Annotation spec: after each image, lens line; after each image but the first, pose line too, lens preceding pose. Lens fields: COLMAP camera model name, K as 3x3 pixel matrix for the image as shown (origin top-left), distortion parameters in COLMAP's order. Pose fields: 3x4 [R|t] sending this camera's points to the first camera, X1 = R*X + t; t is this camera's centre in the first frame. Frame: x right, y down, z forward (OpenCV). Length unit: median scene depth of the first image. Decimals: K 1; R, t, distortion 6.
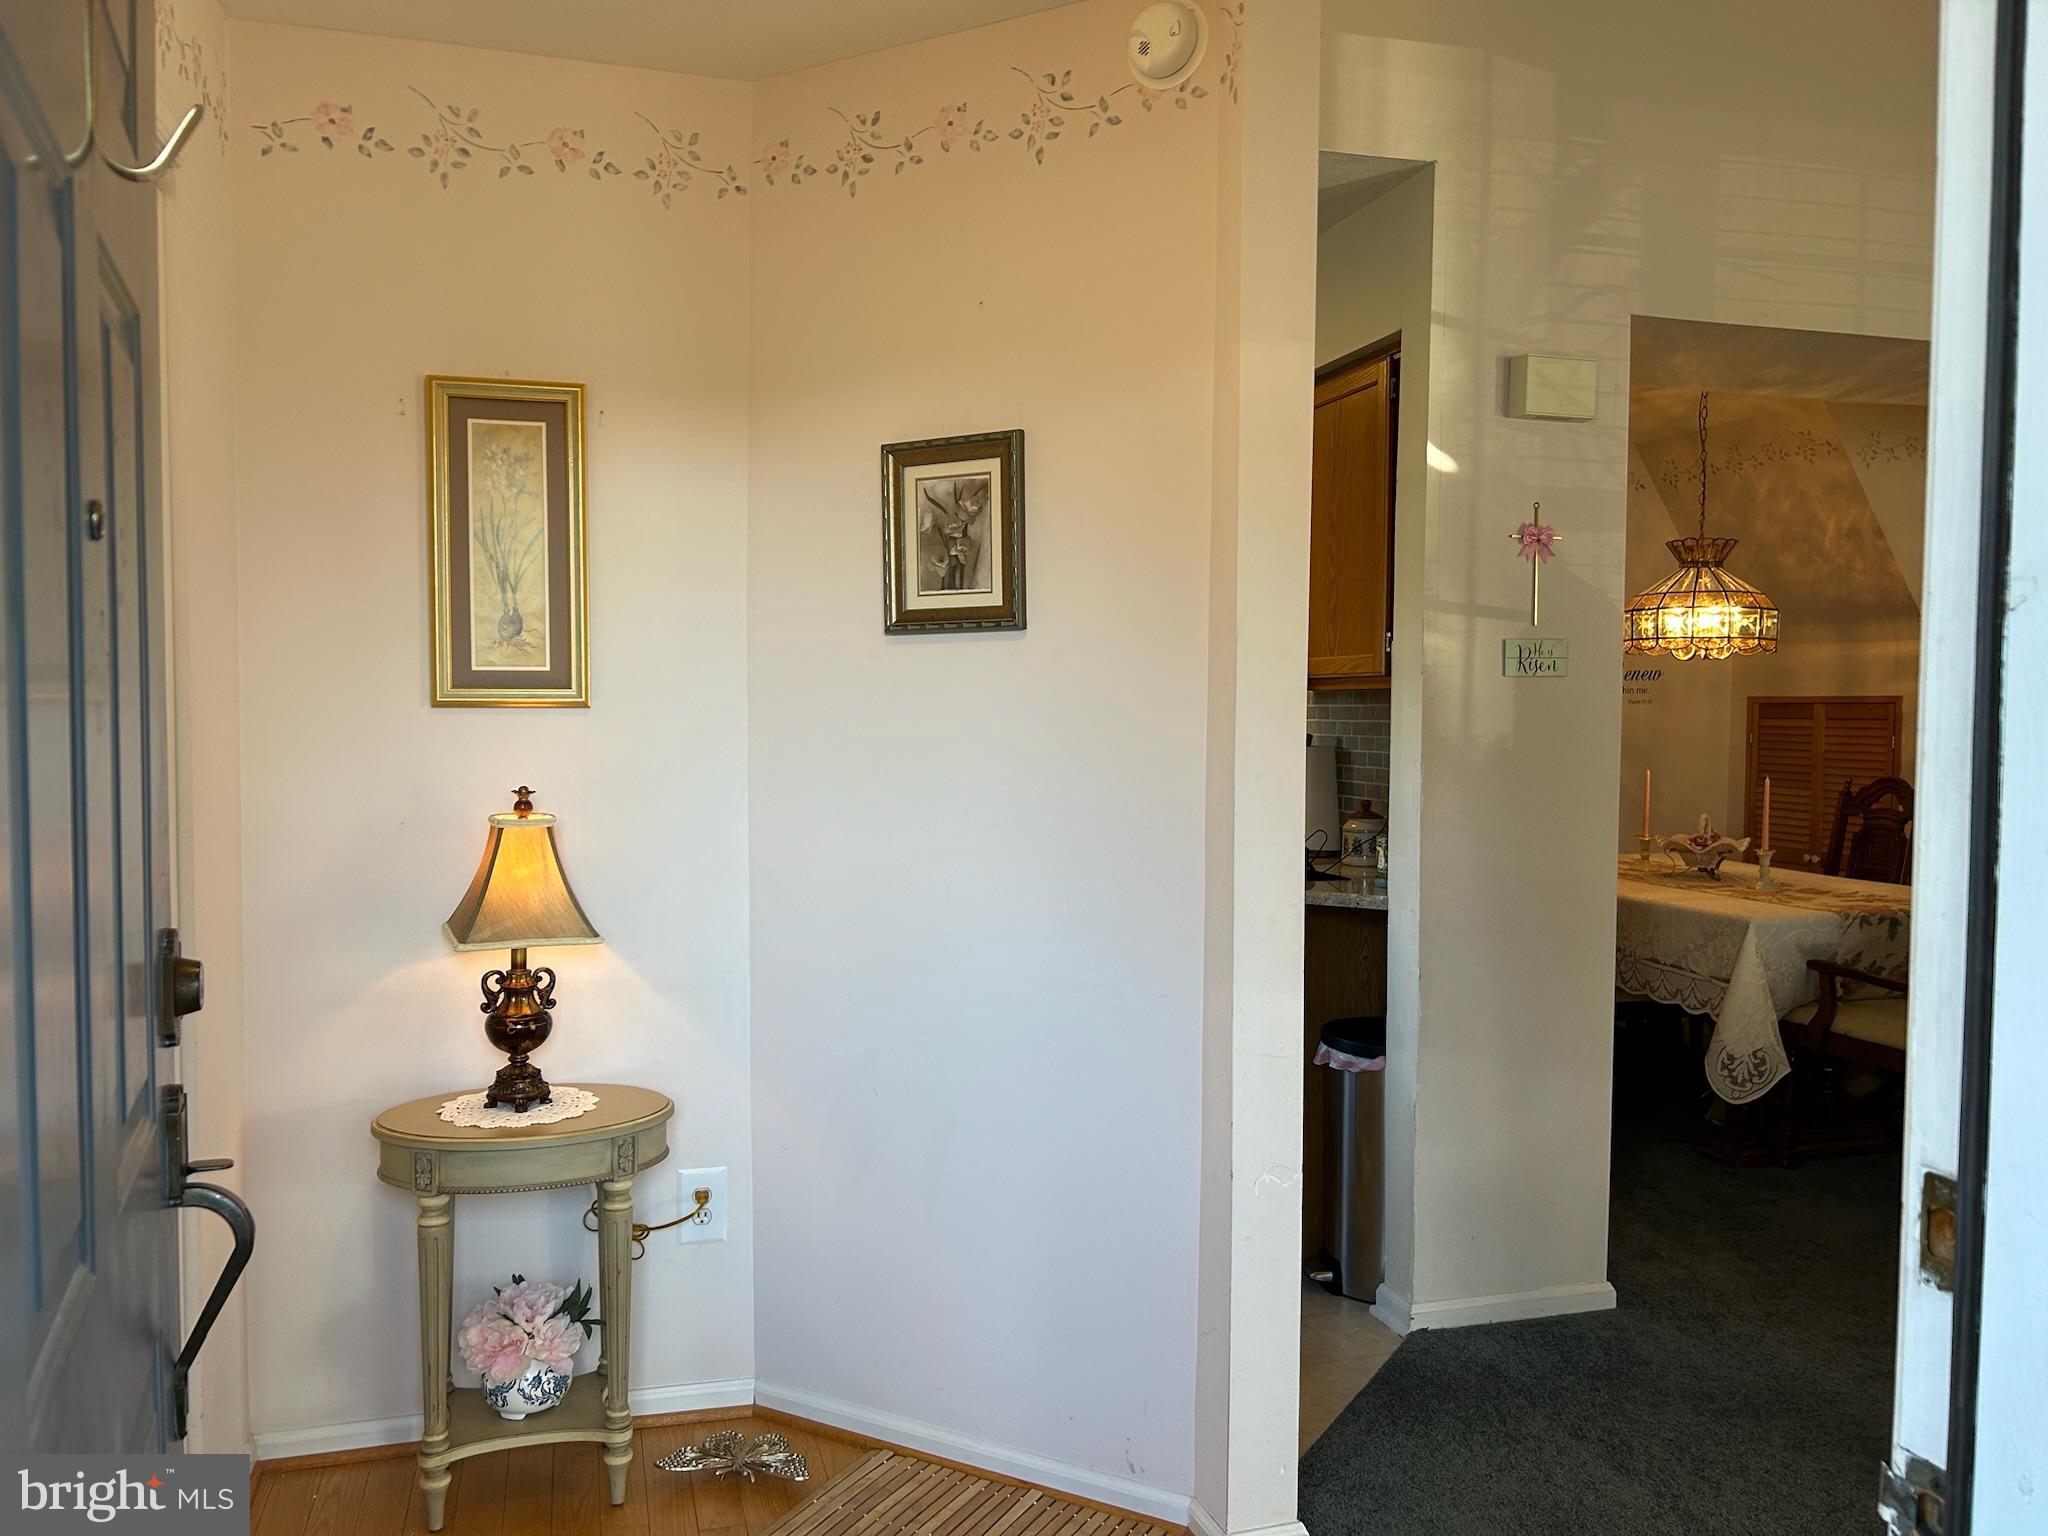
lens RADIAL K [[1533.9, 0, 1028.3], [0, 1533.9, 763.6], [0, 0, 1]] dist [0.051279, -0.053001]
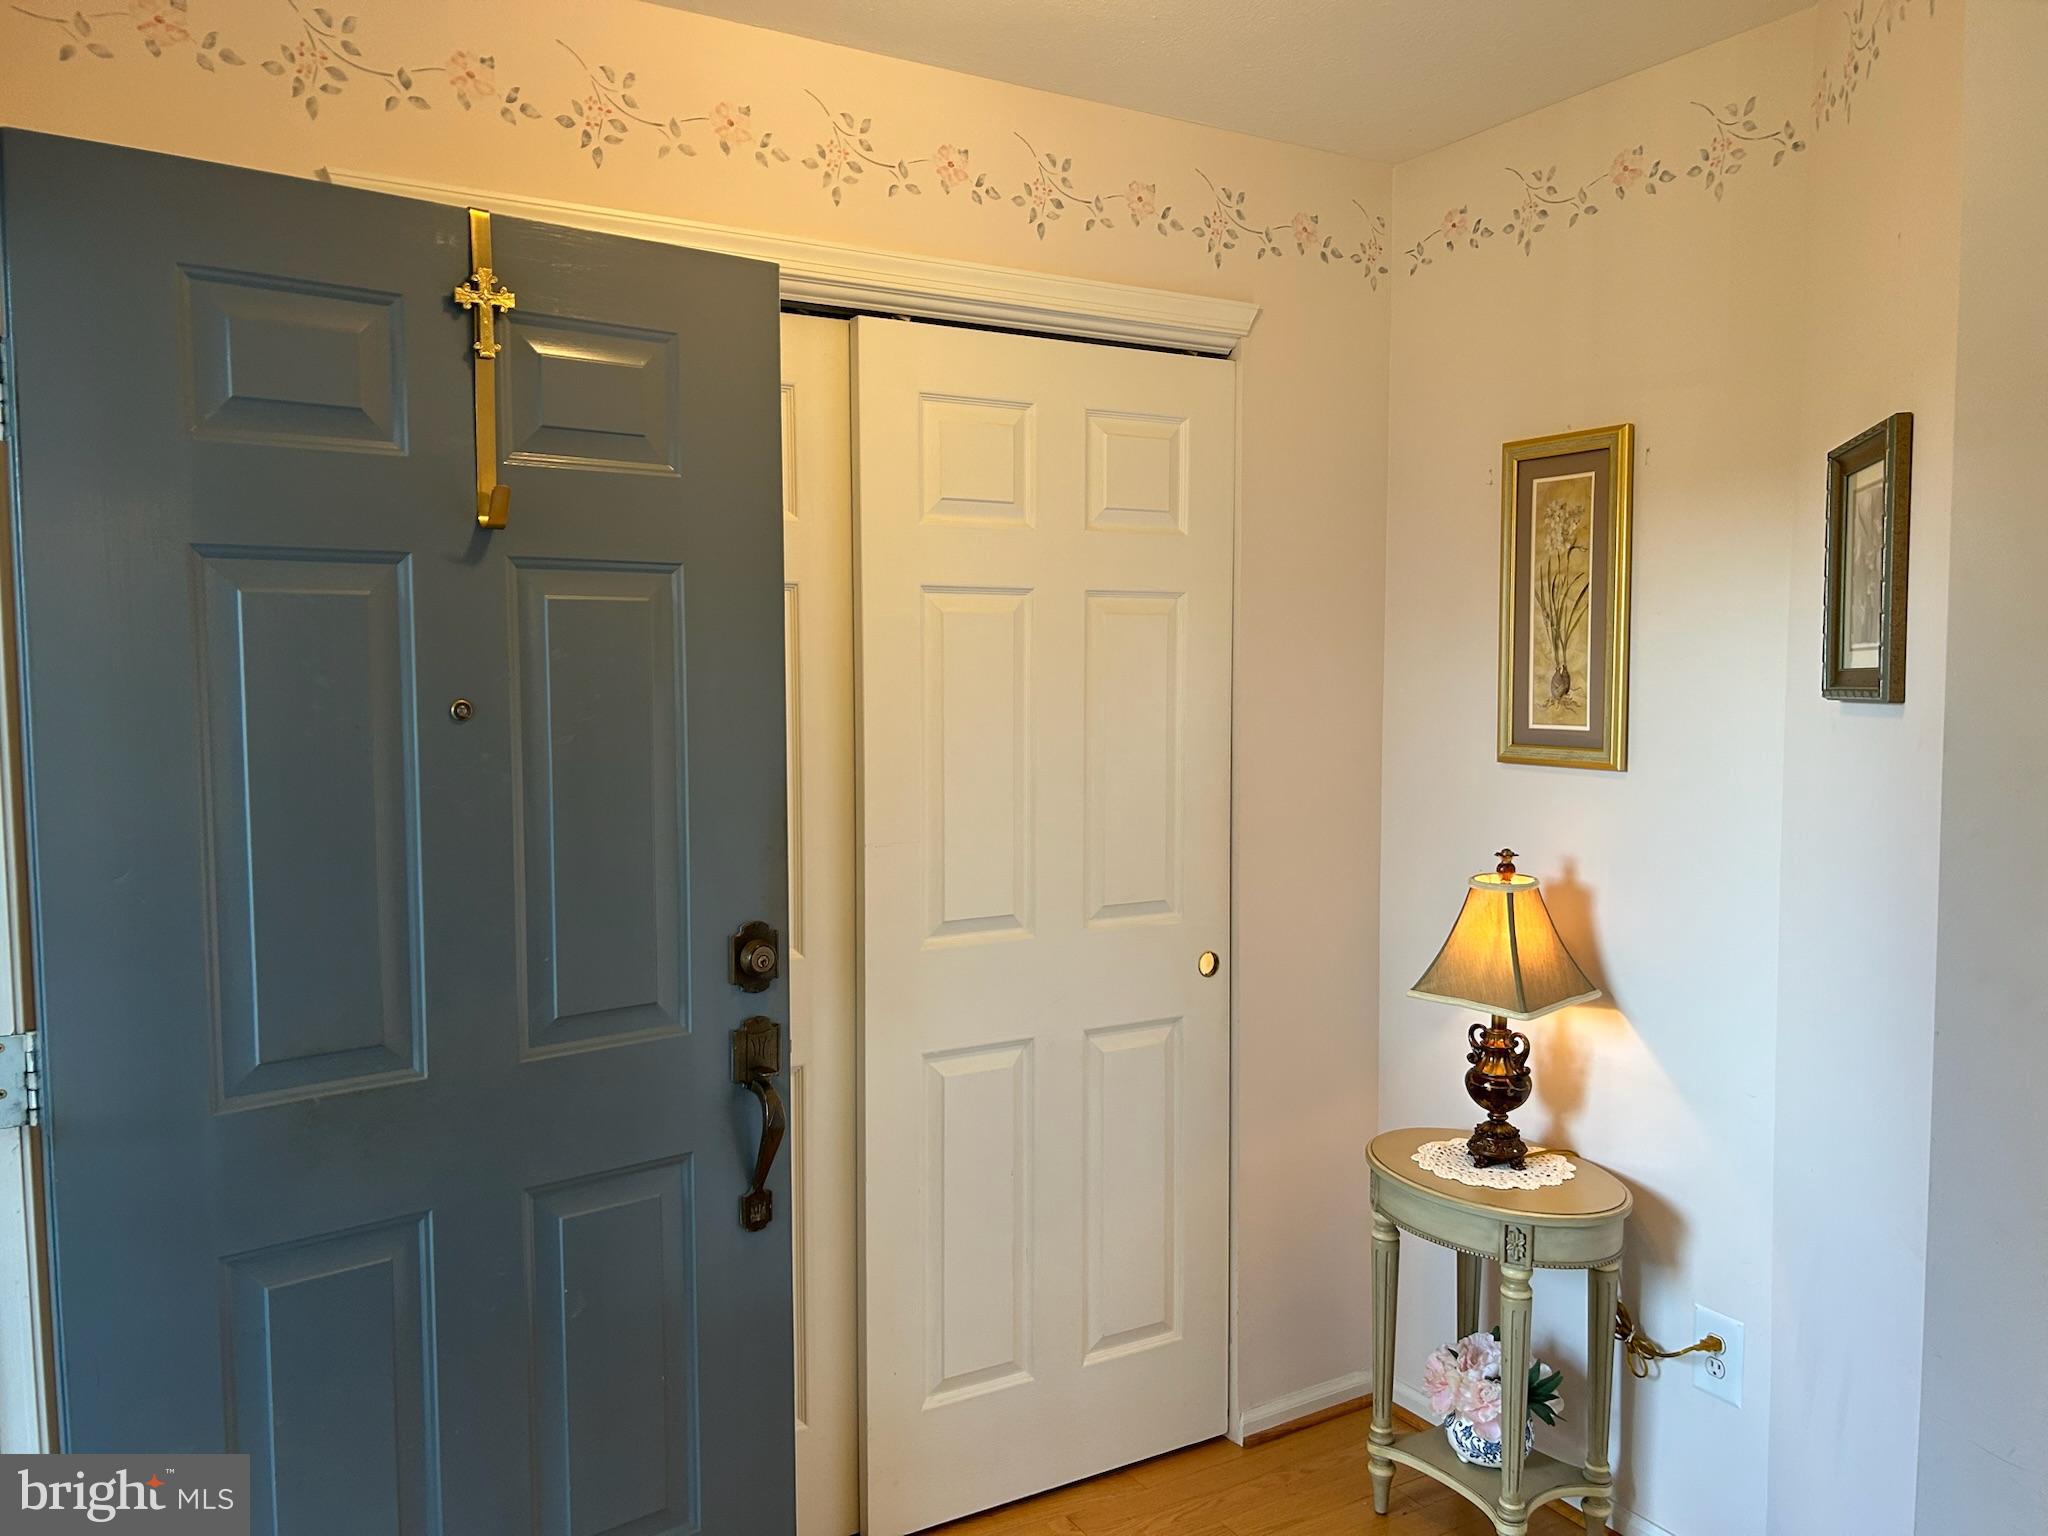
lens RADIAL K [[1533.9, 0, 1020.6], [0, 1533.9, 768.7], [0, 0, 1]] dist [0.051279, -0.053001]
pose [[0.264939, 0.061127, -0.962326, 0.528272], [-0.037114, 0.997896, 0.053169, -0.075757], [0.963551, 0.021630, 0.266650, 0.410600]]
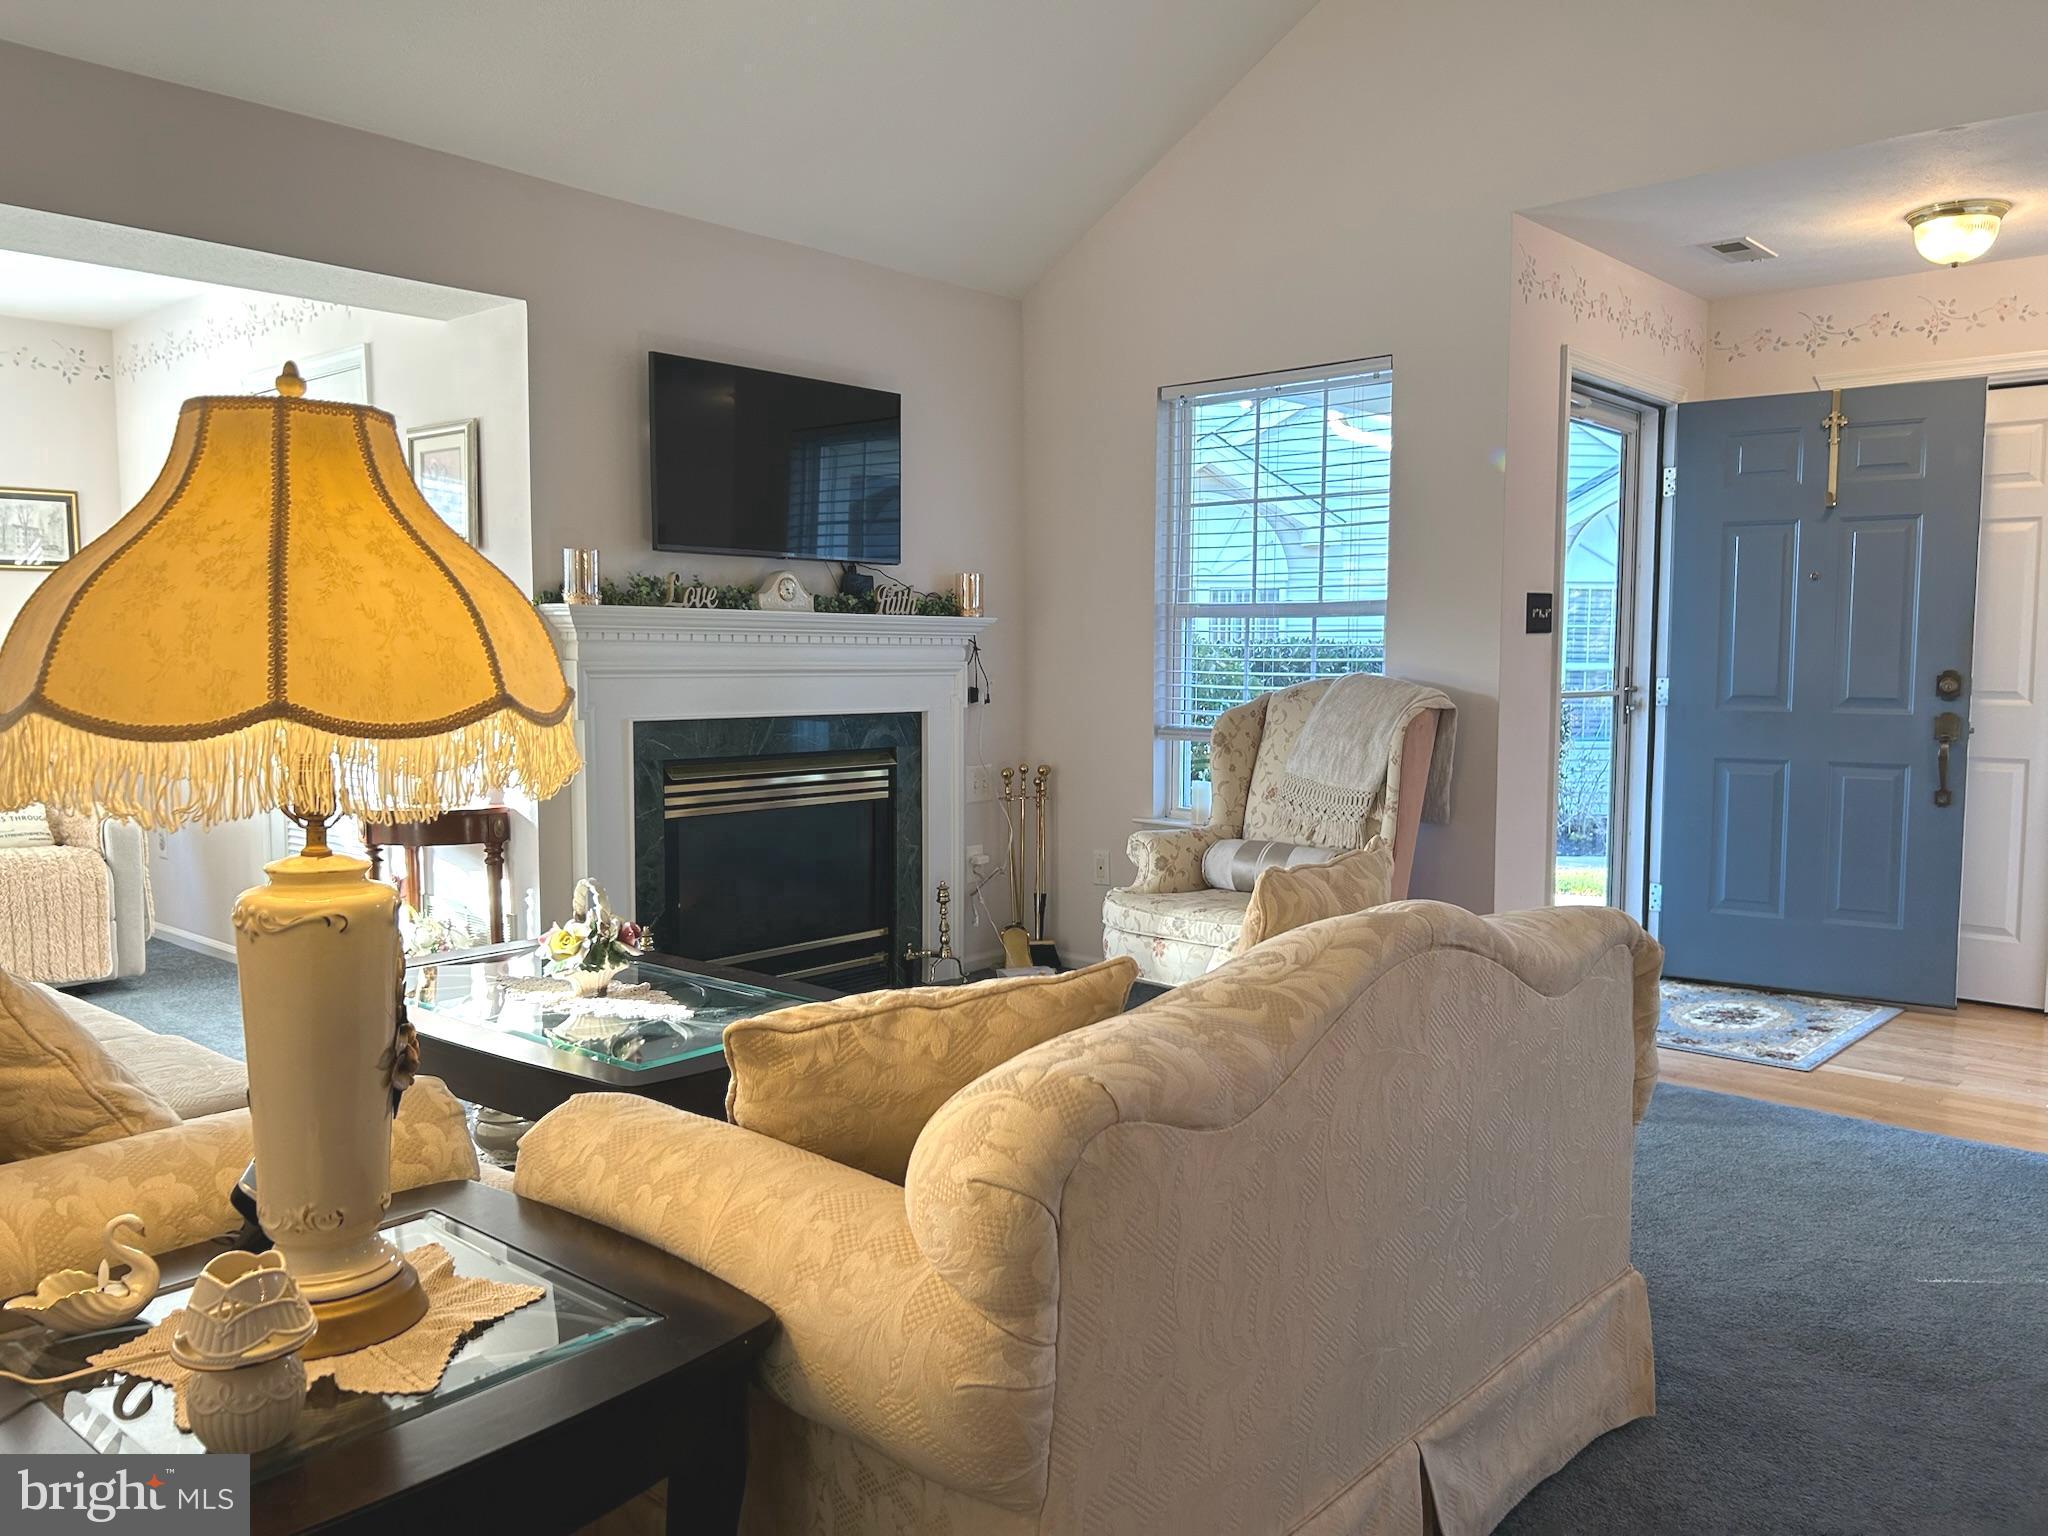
lens RADIAL K [[1533.9, 0, 1027.9], [0, 1533.9, 769.2], [0, 0, 1]] dist [0.051279, -0.053001]
pose [[-0.845871, 0.037391, -0.532075, 1.491294], [-0.030479, 0.992521, 0.118204, -0.022801], [0.532516, 0.116202, -0.838406, 1.332508]]
